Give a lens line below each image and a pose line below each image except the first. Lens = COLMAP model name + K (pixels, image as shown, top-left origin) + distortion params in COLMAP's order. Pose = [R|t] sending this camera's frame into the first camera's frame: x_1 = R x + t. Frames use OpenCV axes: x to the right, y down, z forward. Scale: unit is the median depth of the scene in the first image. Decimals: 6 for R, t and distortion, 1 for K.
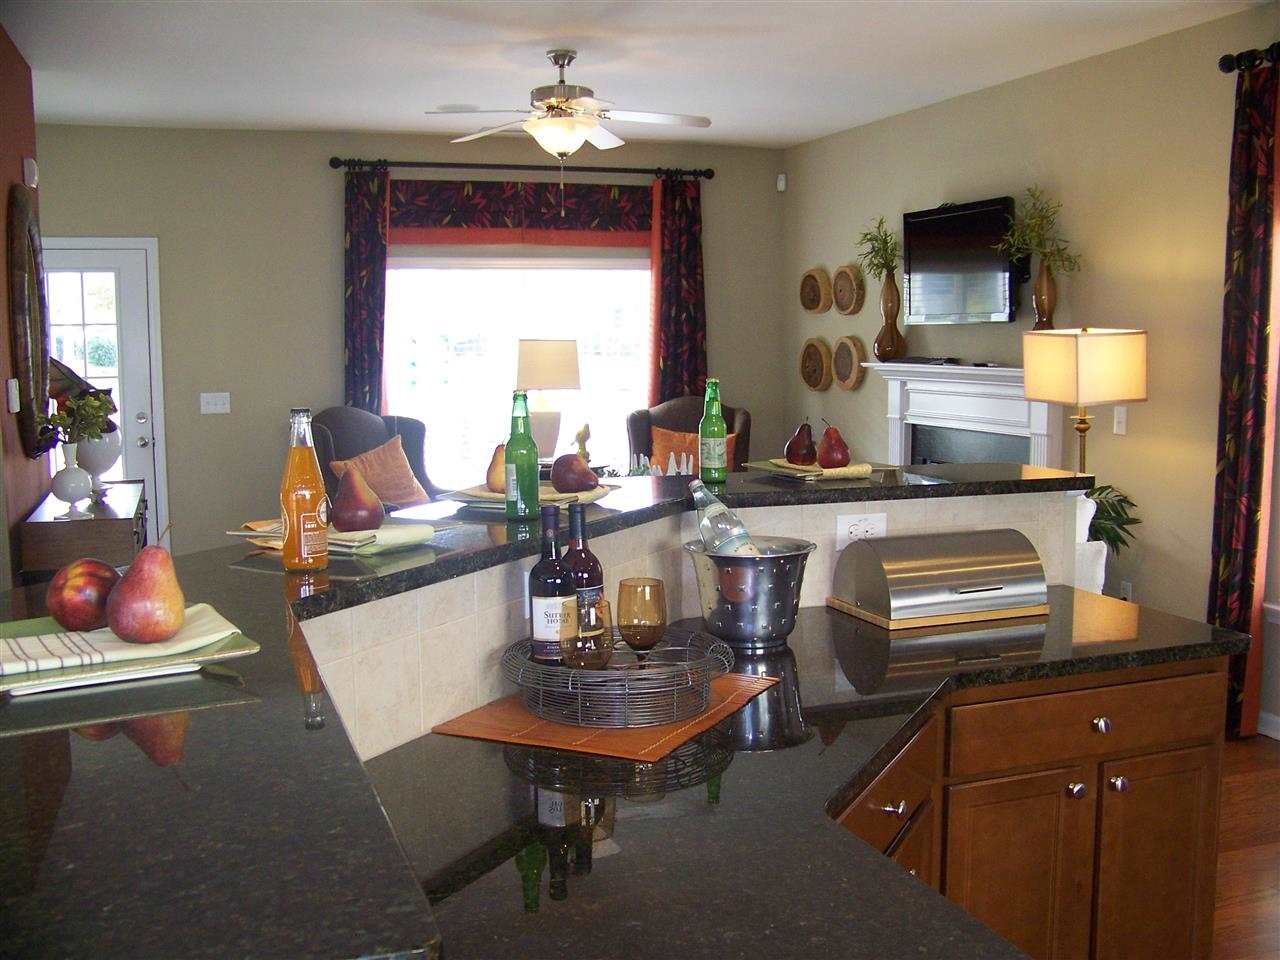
lens RADIAL K [[1334.7, 0, 640.0], [0, 1334.7, 480.0], [0, 0, 1]] dist [-0.279753, 0.417851]
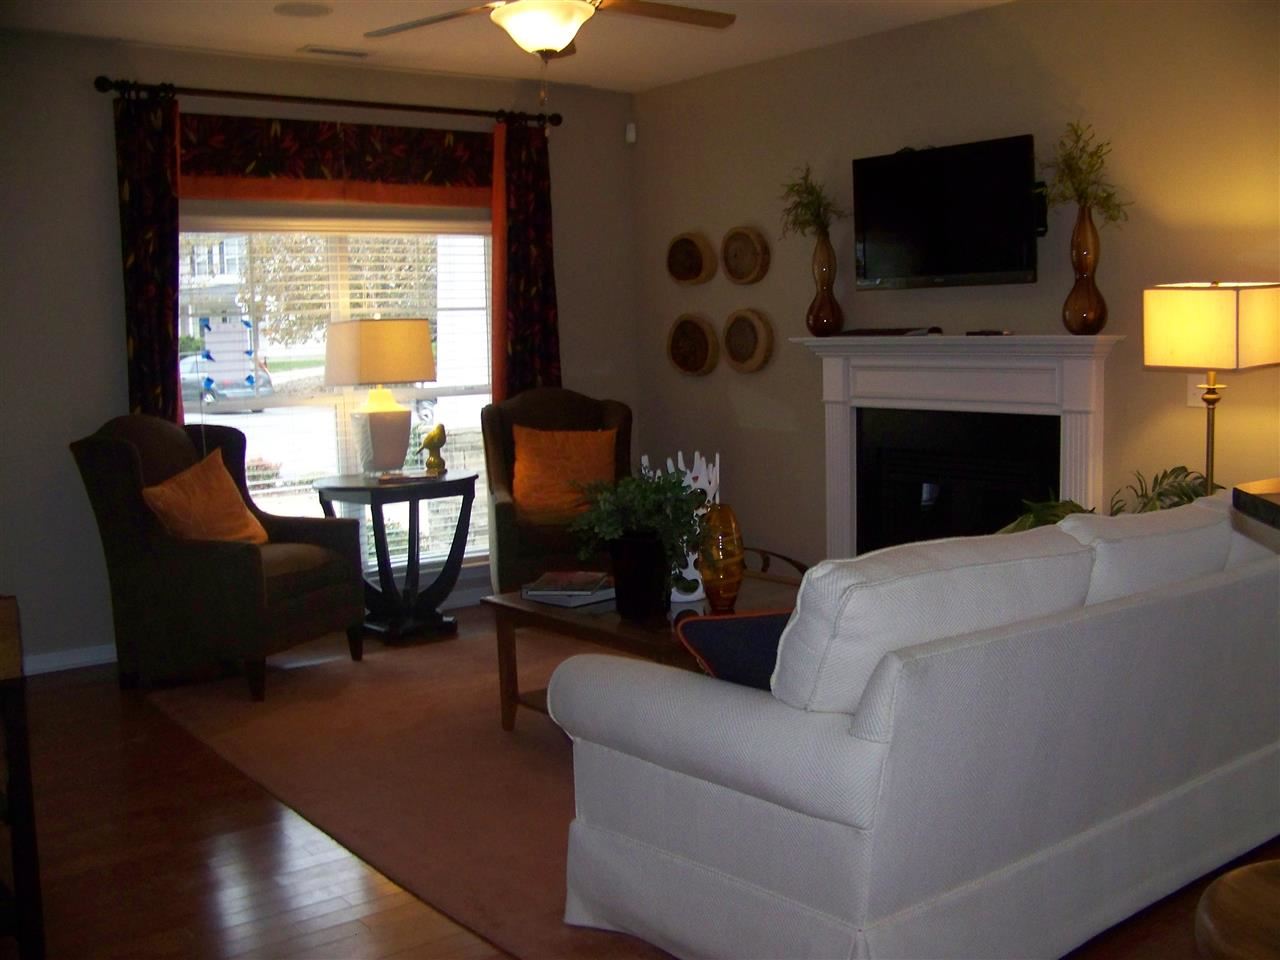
lens RADIAL K [[1334.7, 0, 640.0], [0, 1334.7, 480.0], [0, 0, 1]] dist [-0.279753, 0.417851]
pose [[0.945150, -0.052545, 0.322383, -0.187040], [0.053337, 0.998556, 0.006384, -0.008090], [-0.322253, 0.011161, 0.946588, 0.215176]]
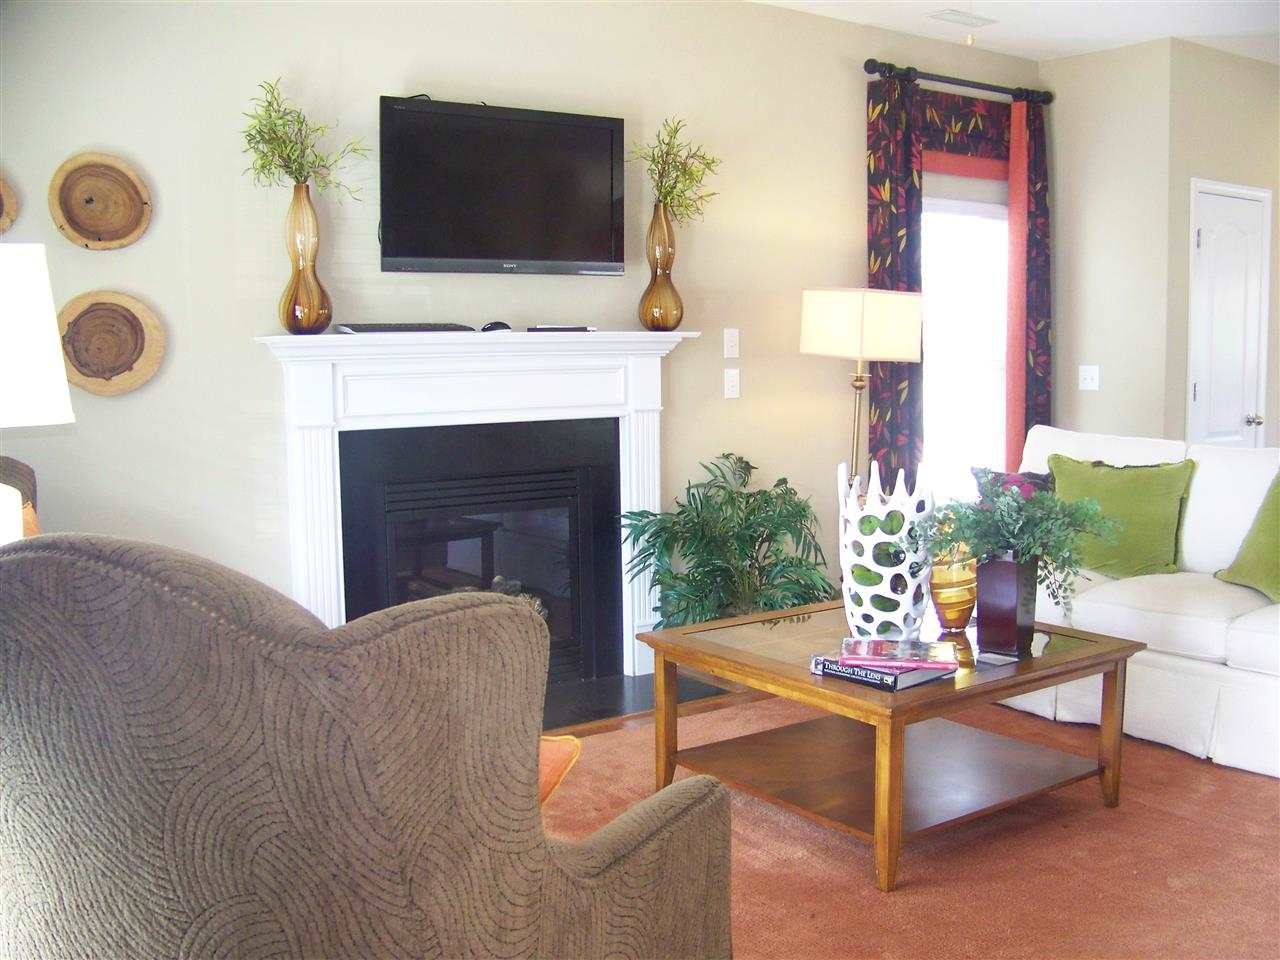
lens RADIAL K [[1334.7, 0, 640.0], [0, 1334.7, 480.0], [0, 0, 1]] dist [-0.279753, 0.417851]
pose [[-0.290941, -0.089060, 0.952587, -0.390286], [0.110653, 0.985844, 0.125965, -0.075275], [-0.950321, 0.142055, -0.276968, 0.945816]]
